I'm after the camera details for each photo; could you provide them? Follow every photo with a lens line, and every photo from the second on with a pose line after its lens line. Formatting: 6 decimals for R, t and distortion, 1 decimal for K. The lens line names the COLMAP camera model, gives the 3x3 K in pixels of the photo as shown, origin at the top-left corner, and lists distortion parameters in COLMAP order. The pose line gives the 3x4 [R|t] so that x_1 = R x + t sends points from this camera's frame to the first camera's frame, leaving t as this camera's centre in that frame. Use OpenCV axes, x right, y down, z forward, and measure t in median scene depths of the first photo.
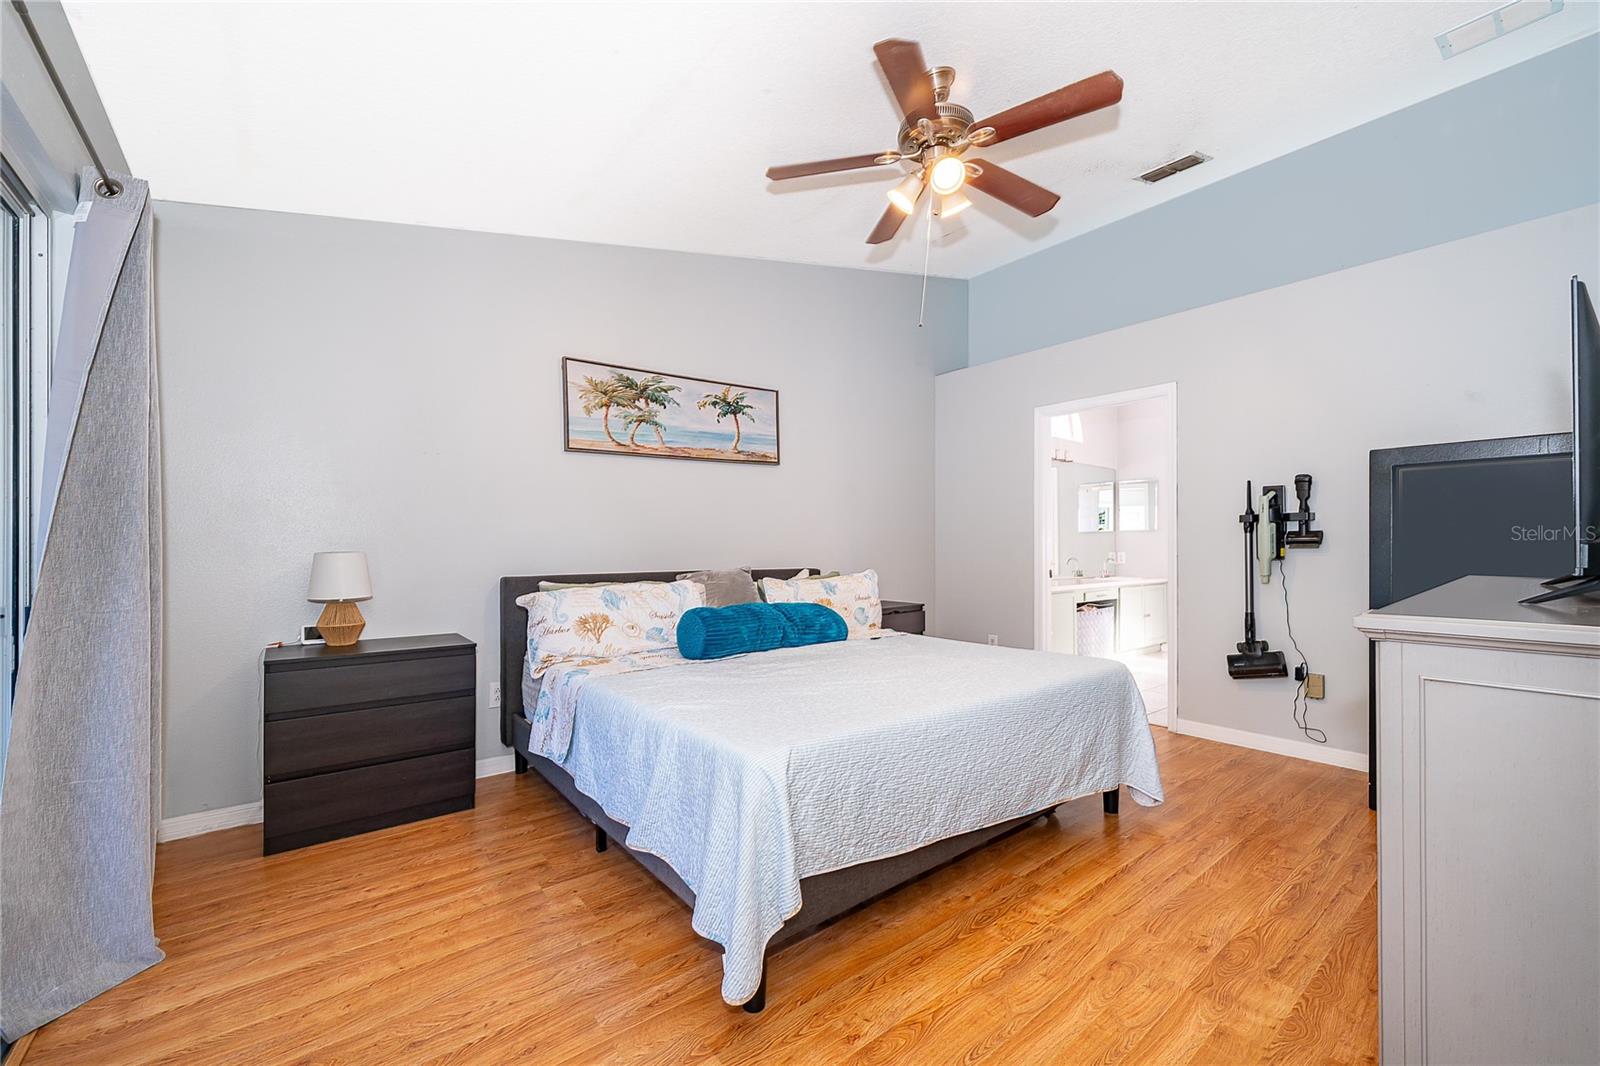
lens RADIAL K [[648.0, 0, 794.8], [0, 648.0, 536.7], [0, 0, 1]] dist [-0.002685, -0.000242]
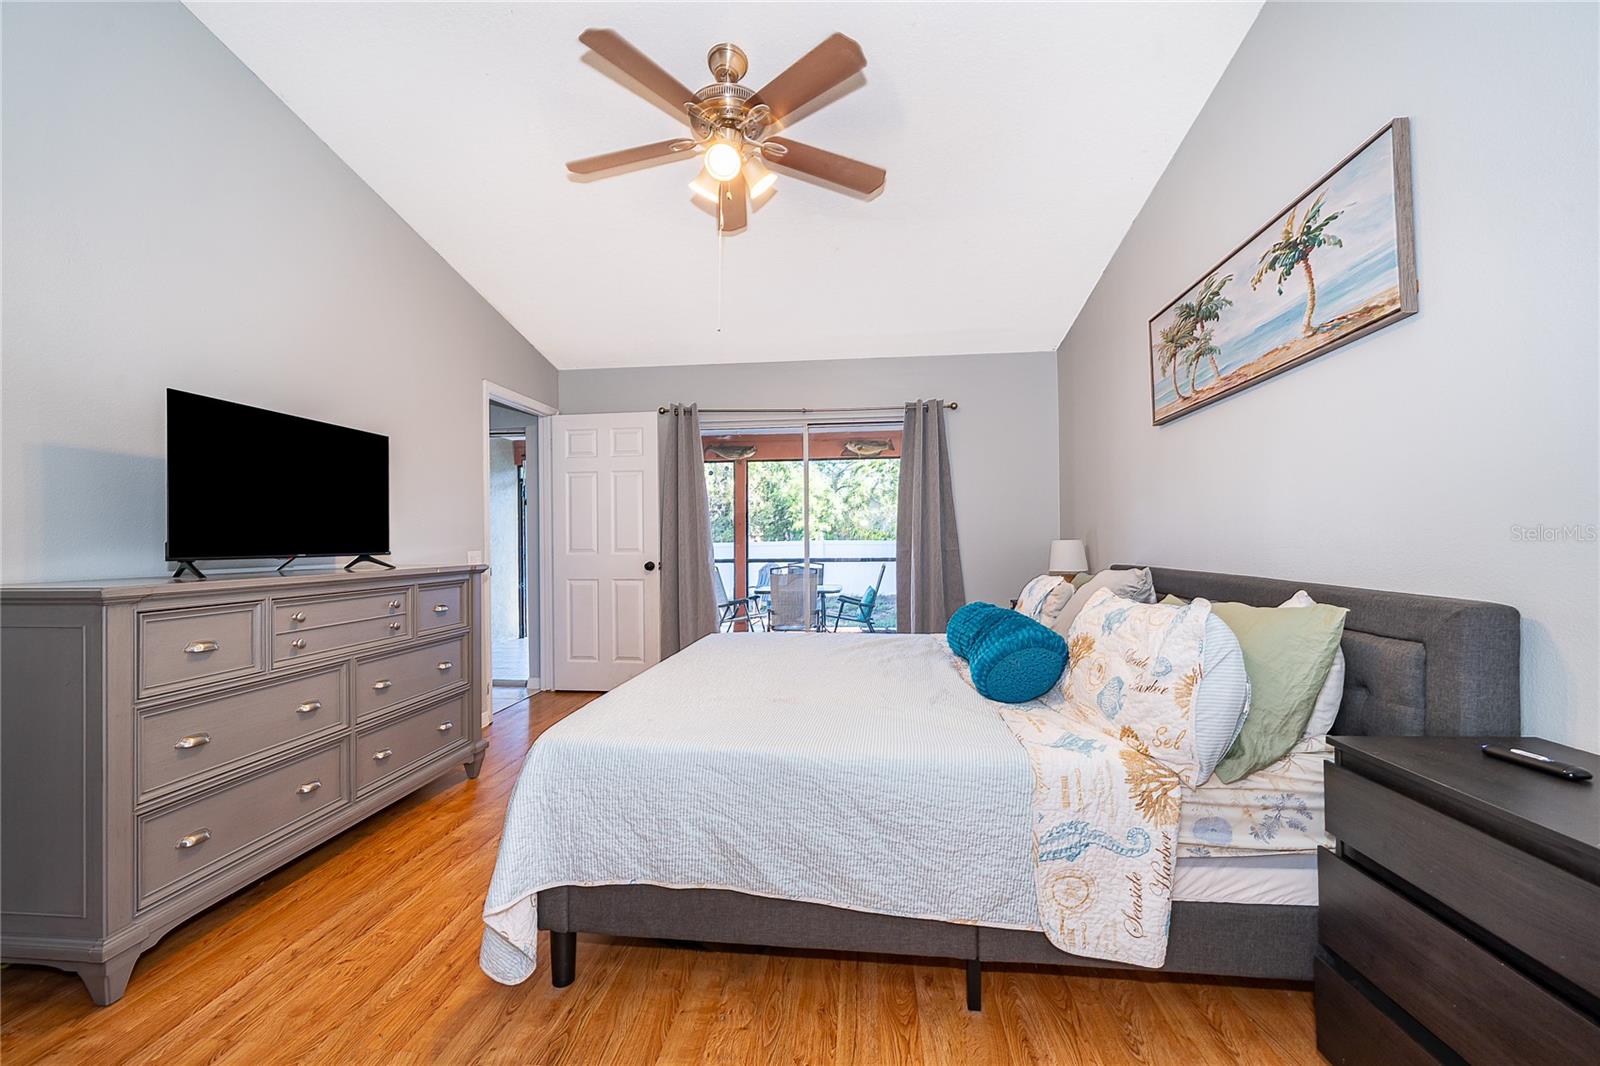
lens RADIAL K [[648.0, 0, 794.8], [0, 648.0, 536.7], [0, 0, 1]] dist [-0.002685, -0.000242]
pose [[-0.705822, 0.002449, -0.708385, 0.520381], [0.017718, 0.999742, -0.014198, 0.017936], [0.708168, -0.022573, -0.705683, 1.080065]]
